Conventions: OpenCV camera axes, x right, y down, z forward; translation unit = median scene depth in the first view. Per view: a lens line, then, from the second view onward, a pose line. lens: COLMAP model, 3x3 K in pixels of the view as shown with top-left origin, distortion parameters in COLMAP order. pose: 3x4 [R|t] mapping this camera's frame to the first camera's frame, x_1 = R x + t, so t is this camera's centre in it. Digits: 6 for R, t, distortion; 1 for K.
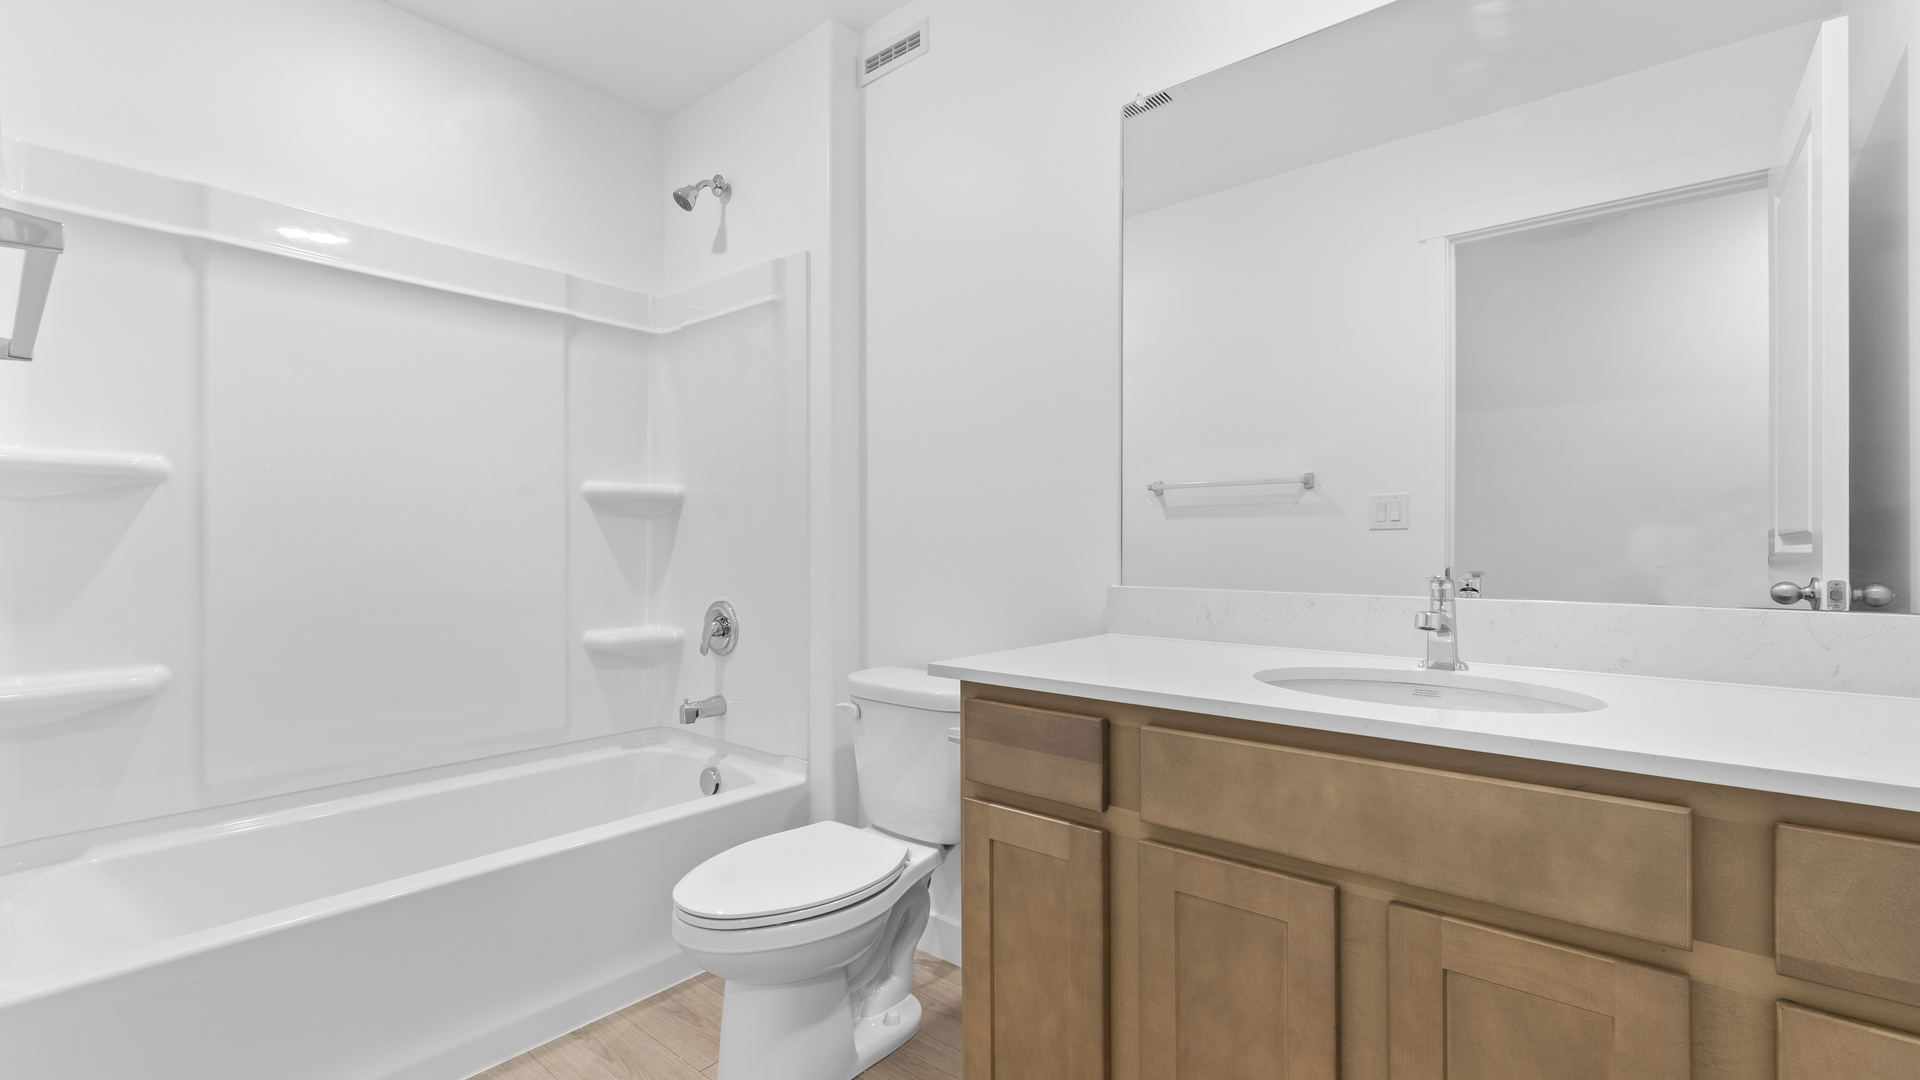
lens RADIAL K [[827.2, 0, 953.8], [0, 827.2, 558.6], [0, 0, 1]] dist [0.008900, -0.000128]
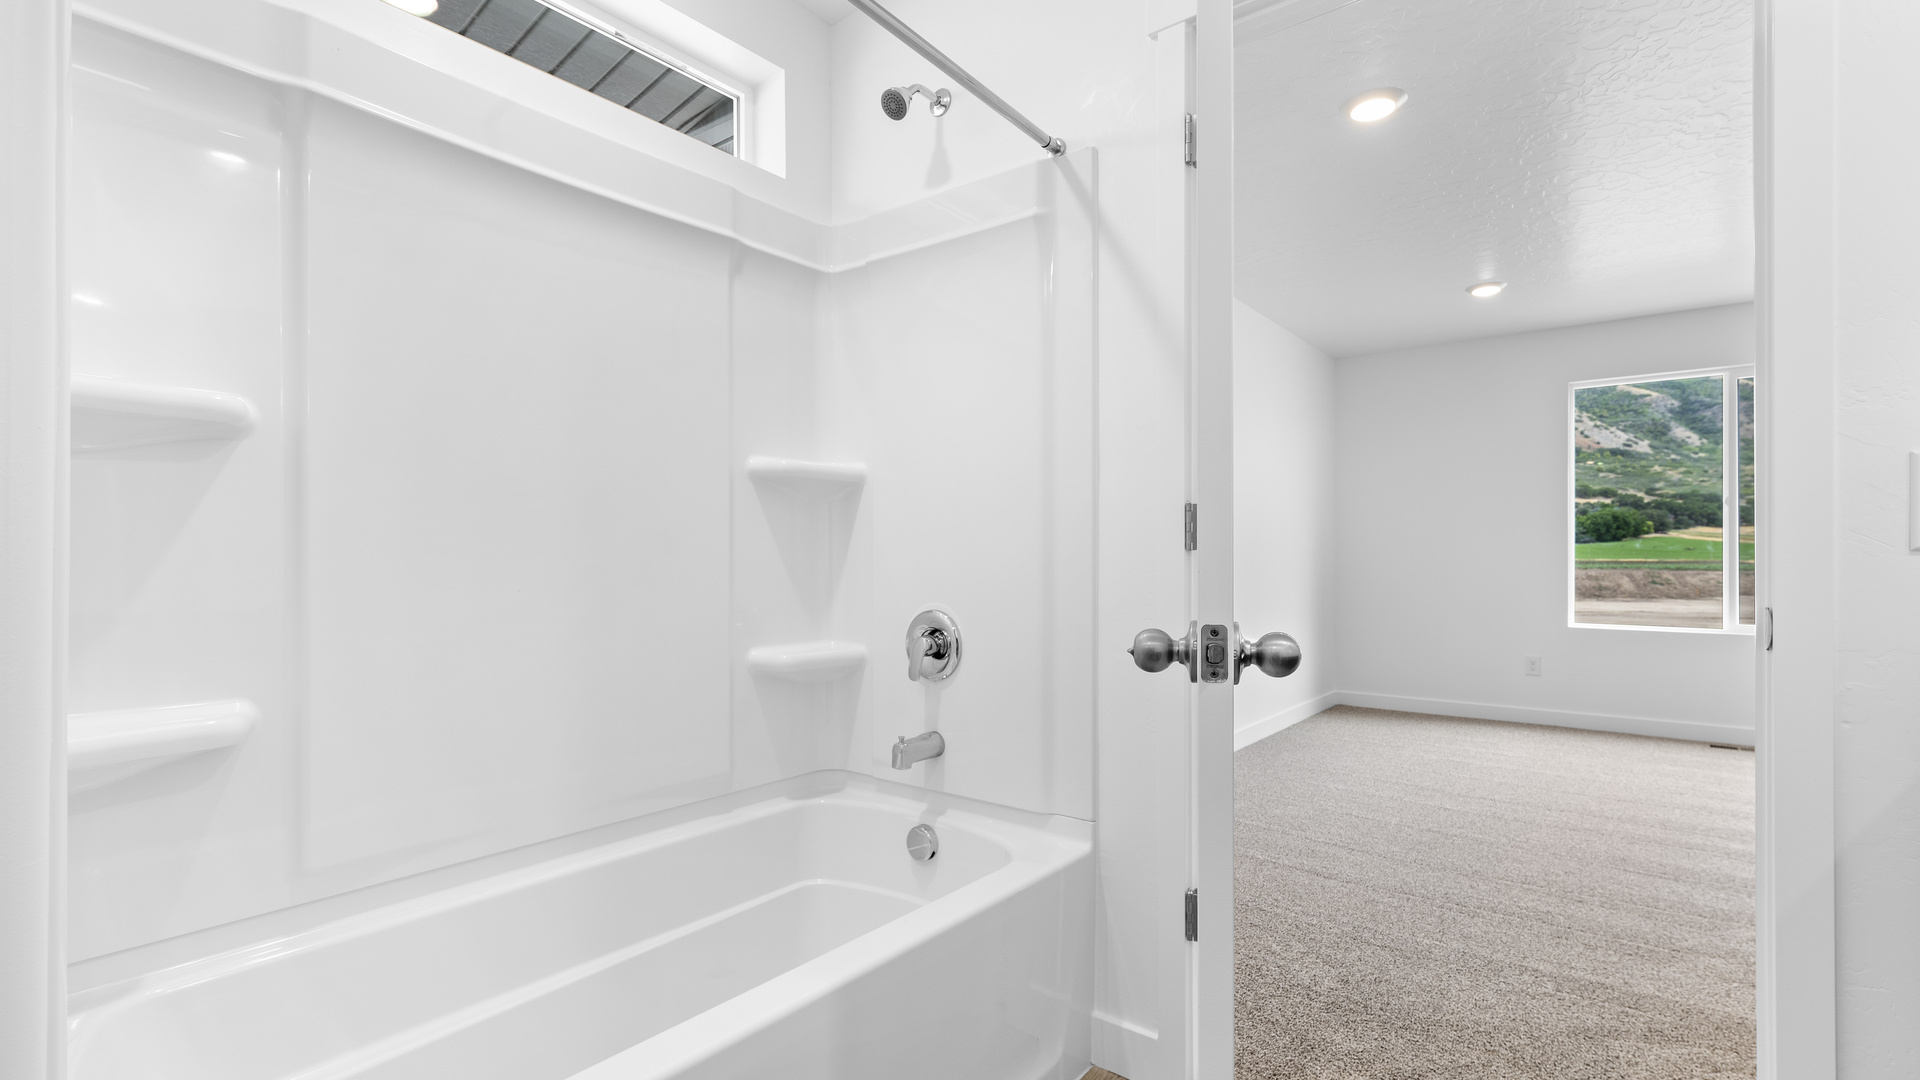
lens RADIAL K [[851.1, 0, 968.8], [0, 851.1, 569.3], [0, 0, 1]] dist [0.001751, 0.000197]
pose [[0.999128, 0.004166, 0.041543, -0.284005], [-0.004071, 0.999989, -0.002357, 0.014345], [-0.041553, 0.002186, 0.999134, 0.202258]]
